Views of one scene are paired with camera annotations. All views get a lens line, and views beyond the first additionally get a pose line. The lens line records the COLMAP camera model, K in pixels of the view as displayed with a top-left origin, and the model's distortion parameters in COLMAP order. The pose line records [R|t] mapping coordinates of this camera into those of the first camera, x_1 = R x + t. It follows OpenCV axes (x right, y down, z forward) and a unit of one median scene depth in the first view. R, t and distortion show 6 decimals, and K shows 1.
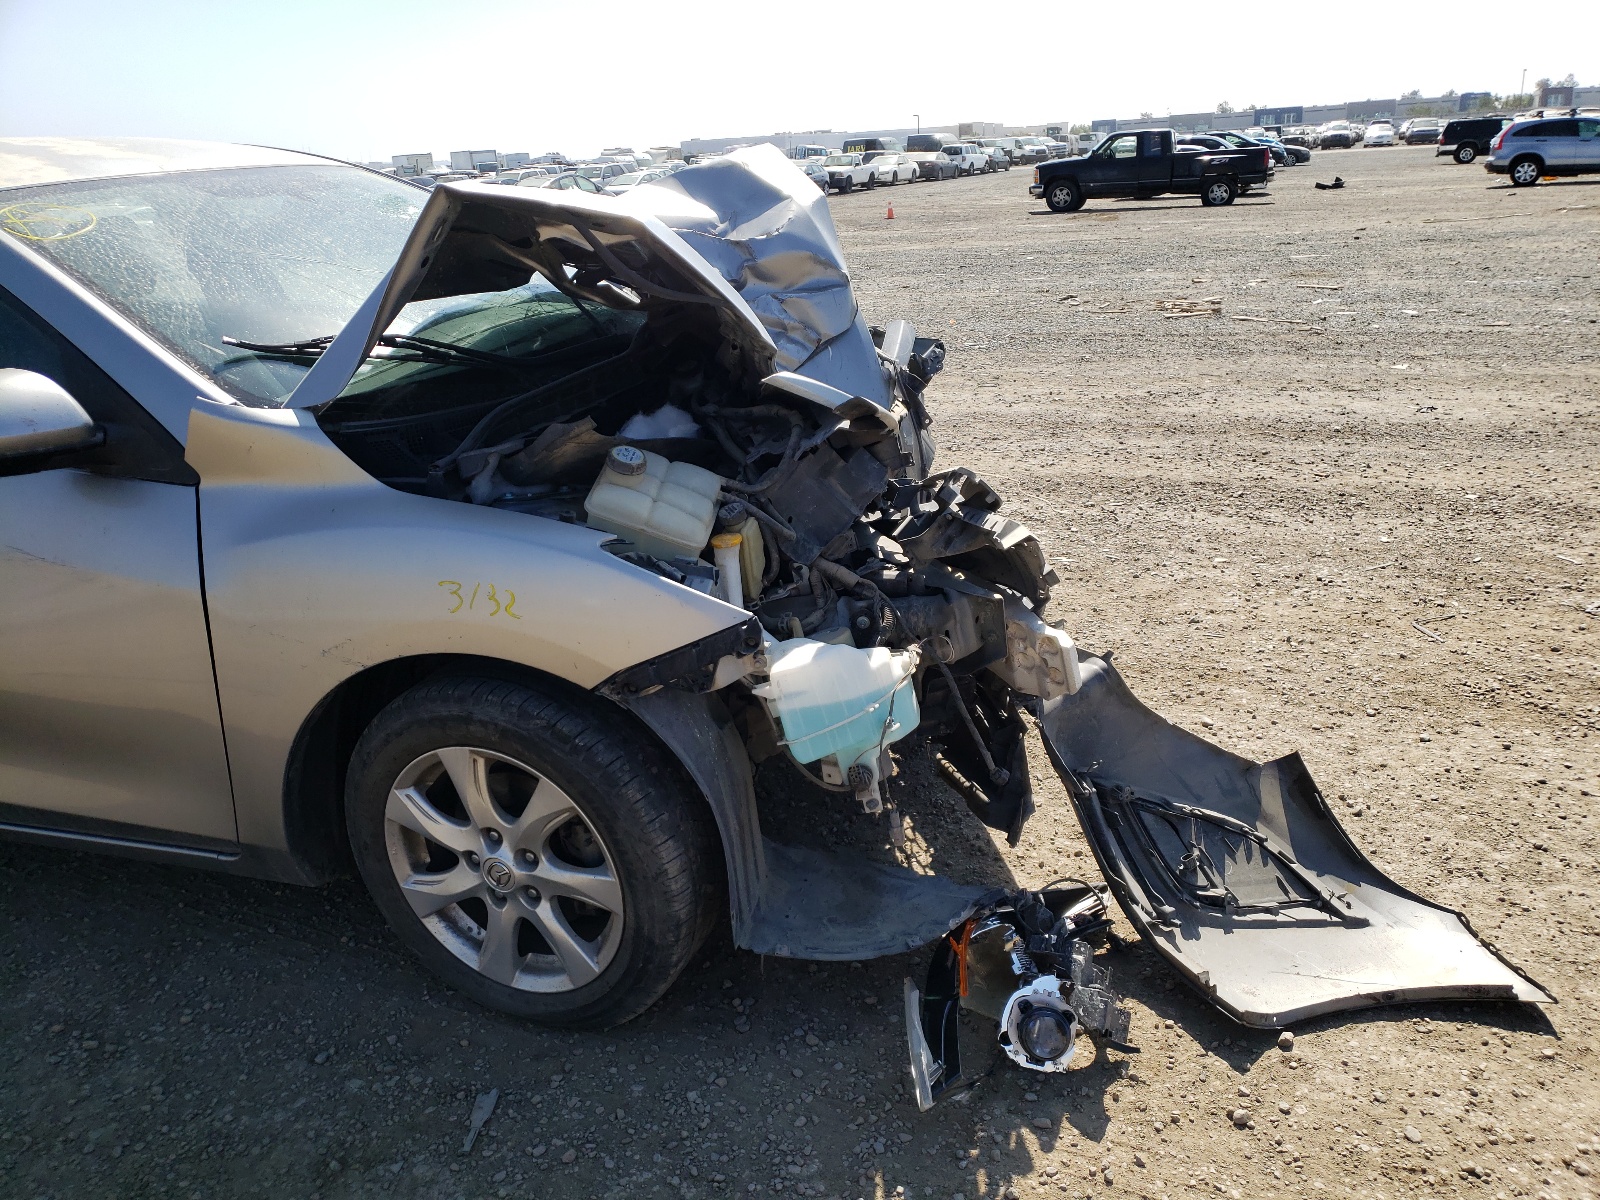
lens RADIAL K [[1236.9, 0, 796.5], [0, 1236.9, 586.5], [0, 0, 1]] dist [0.009569, -0.006606]
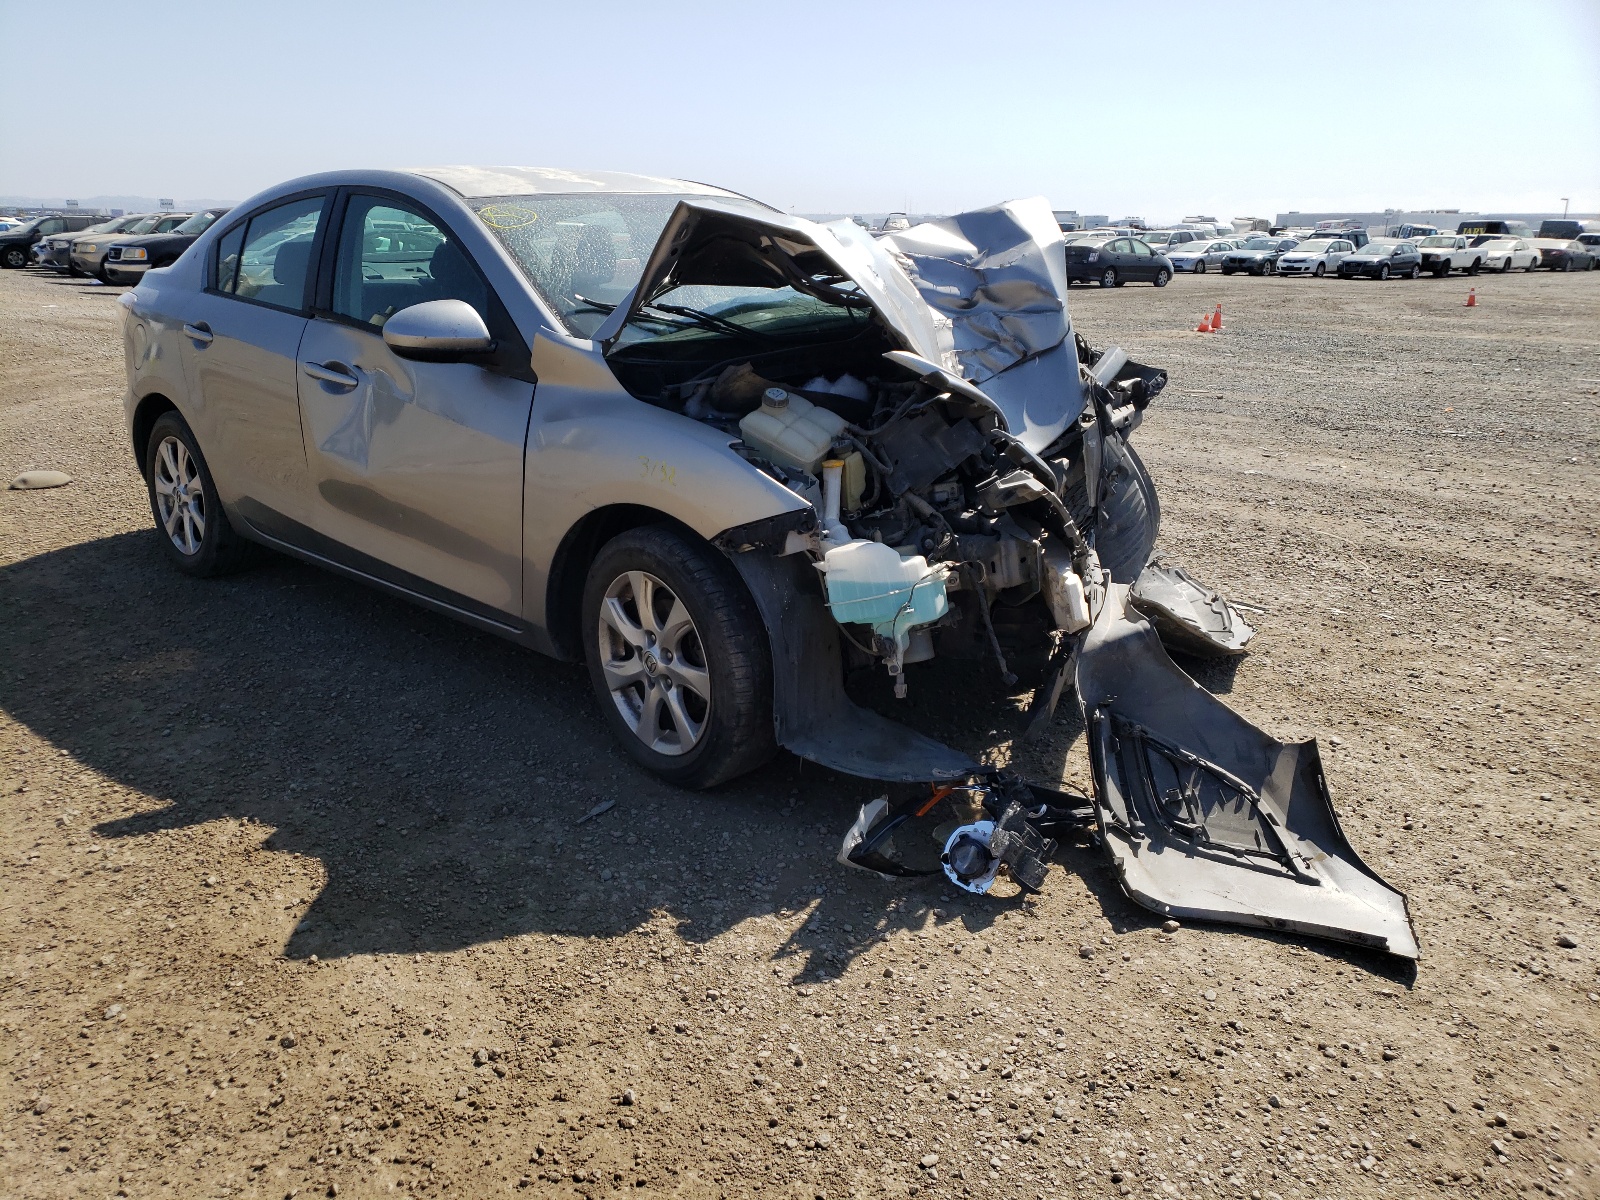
lens RADIAL K [[1236.9, 0, 803.0], [0, 1236.9, 608.8], [0, 0, 1]] dist [0.009569, -0.006606]
pose [[0.898032, 0.182070, -0.400486, 0.491898], [-0.194012, 0.980938, 0.010914, 0.112972], [0.394839, 0.067898, 0.916238, -0.282230]]
